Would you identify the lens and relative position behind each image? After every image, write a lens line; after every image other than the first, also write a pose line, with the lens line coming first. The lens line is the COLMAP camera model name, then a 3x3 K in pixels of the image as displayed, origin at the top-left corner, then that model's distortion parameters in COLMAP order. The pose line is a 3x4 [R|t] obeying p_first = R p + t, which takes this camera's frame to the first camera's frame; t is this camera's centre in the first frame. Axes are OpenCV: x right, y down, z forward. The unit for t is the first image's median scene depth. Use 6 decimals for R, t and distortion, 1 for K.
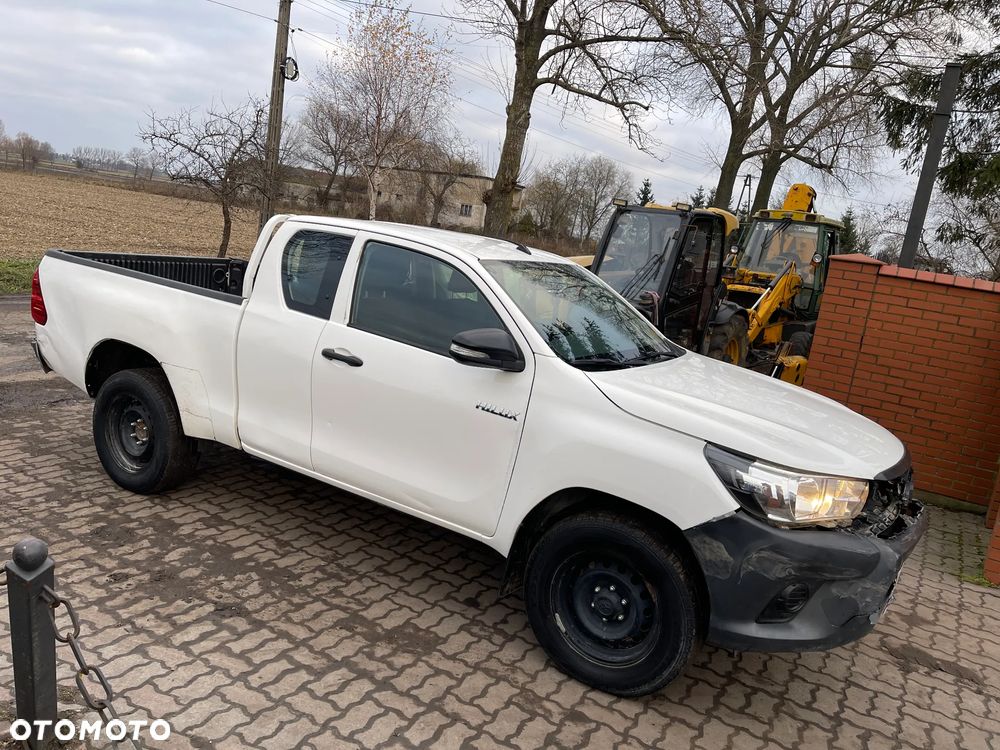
lens RADIAL K [[759.5, 0, 504.4], [0, 759.5, 376.7], [0, 0, 1]] dist [0.074113, -0.088994]
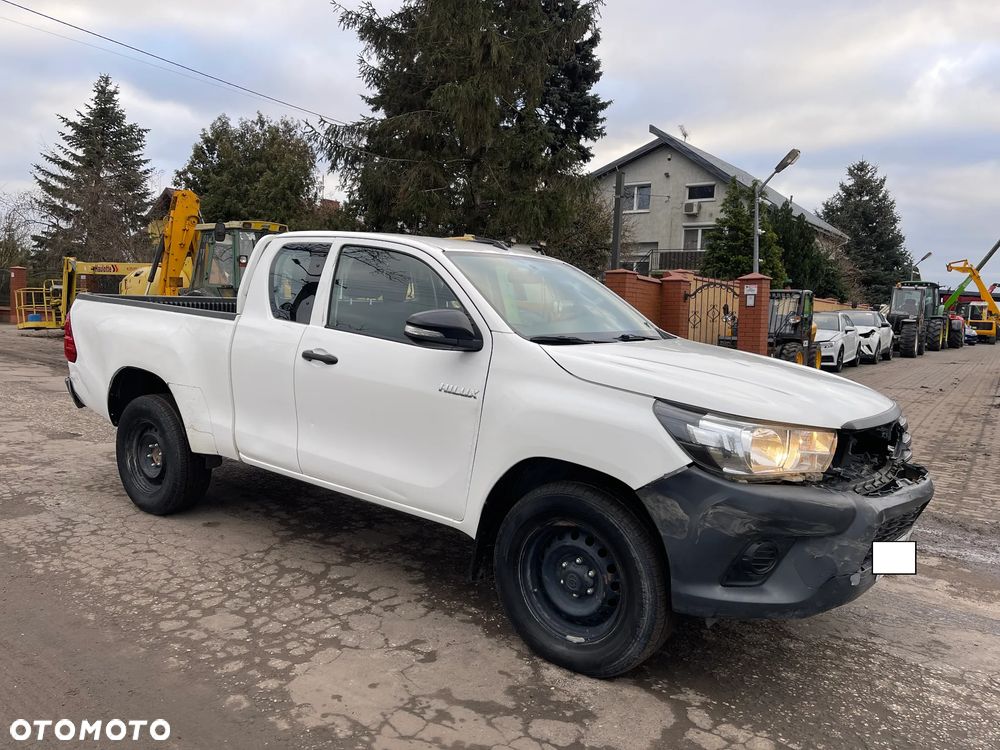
lens RADIAL K [[756.5, 0, 500.0], [0, 756.5, 375.0], [0, 0, 1]] dist [0.078900, -0.098431]
pose [[0.991893, -0.065958, -0.108619, 0.149079], [0.056738, 0.994688, -0.085888, 0.108124], [0.113707, 0.079029, 0.990366, 0.017533]]
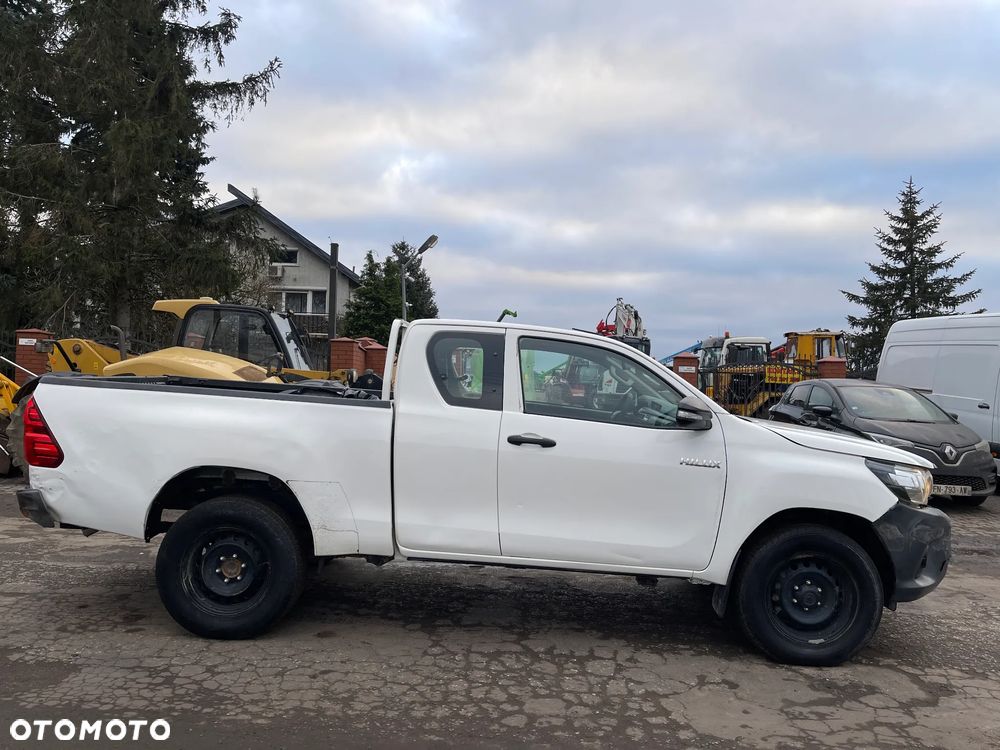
lens RADIAL K [[754.9, 0, 501.3], [0, 754.9, 374.3], [0, 0, 1]] dist [0.089467, -0.109356]
pose [[0.862744, -0.080981, 0.499115, -0.857318], [0.147507, 0.984464, -0.095245, -0.025790], [-0.483647, 0.155795, 0.861286, 0.068587]]
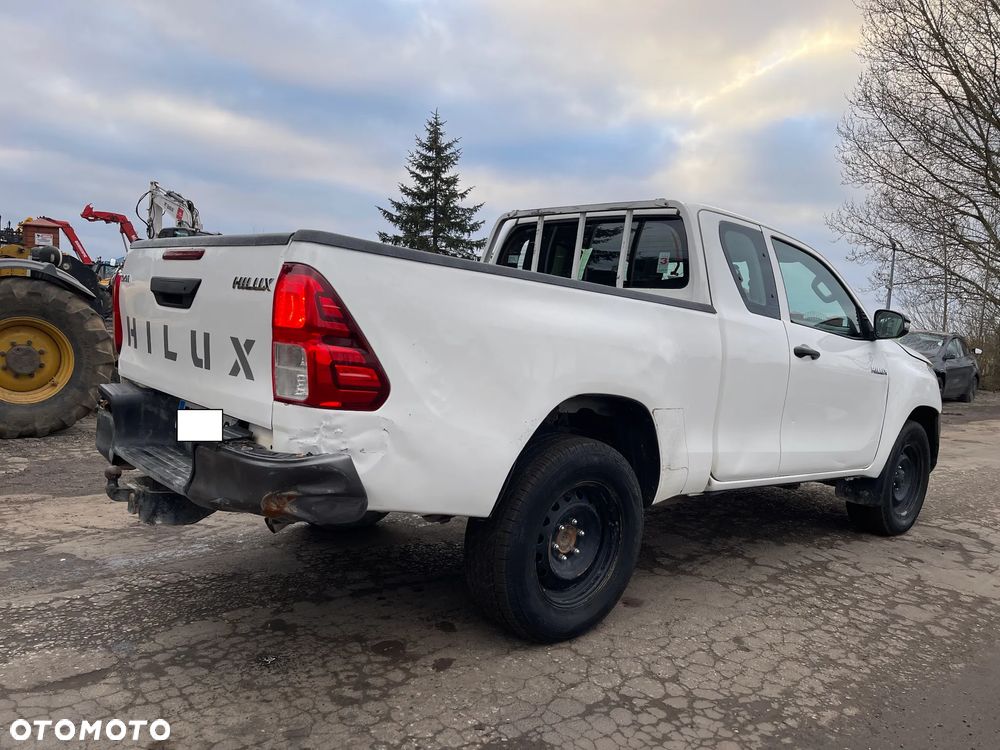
lens RADIAL K [[759.5, 0, 504.4], [0, 759.5, 376.7], [0, 0, 1]] dist [0.074113, -0.088994]
pose [[0.300332, -0.162335, 0.939919, -1.424540], [0.121694, 0.983879, 0.131043, -0.195021], [-0.946040, 0.075026, 0.315245, 1.152473]]
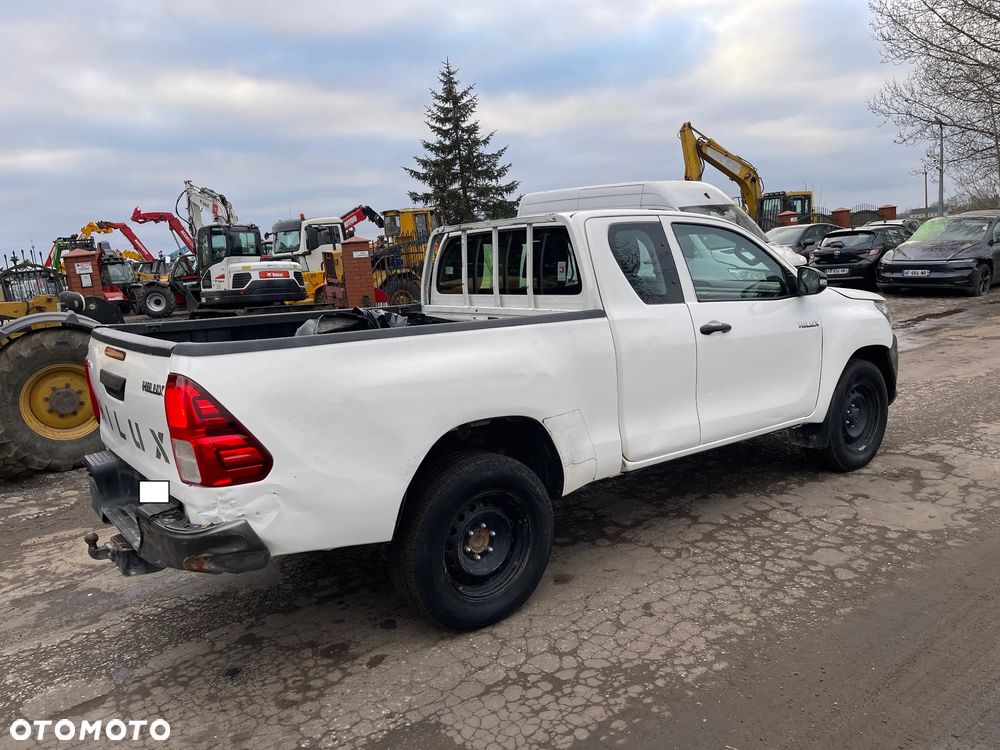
lens RADIAL K [[759.5, 0, 504.4], [0, 759.5, 376.7], [0, 0, 1]] dist [0.074113, -0.088994]
pose [[0.356390, -0.287833, 0.888897, -1.439976], [0.268160, 0.942852, 0.197789, -0.283591], [-0.895029, 0.167877, 0.413209, 0.899103]]
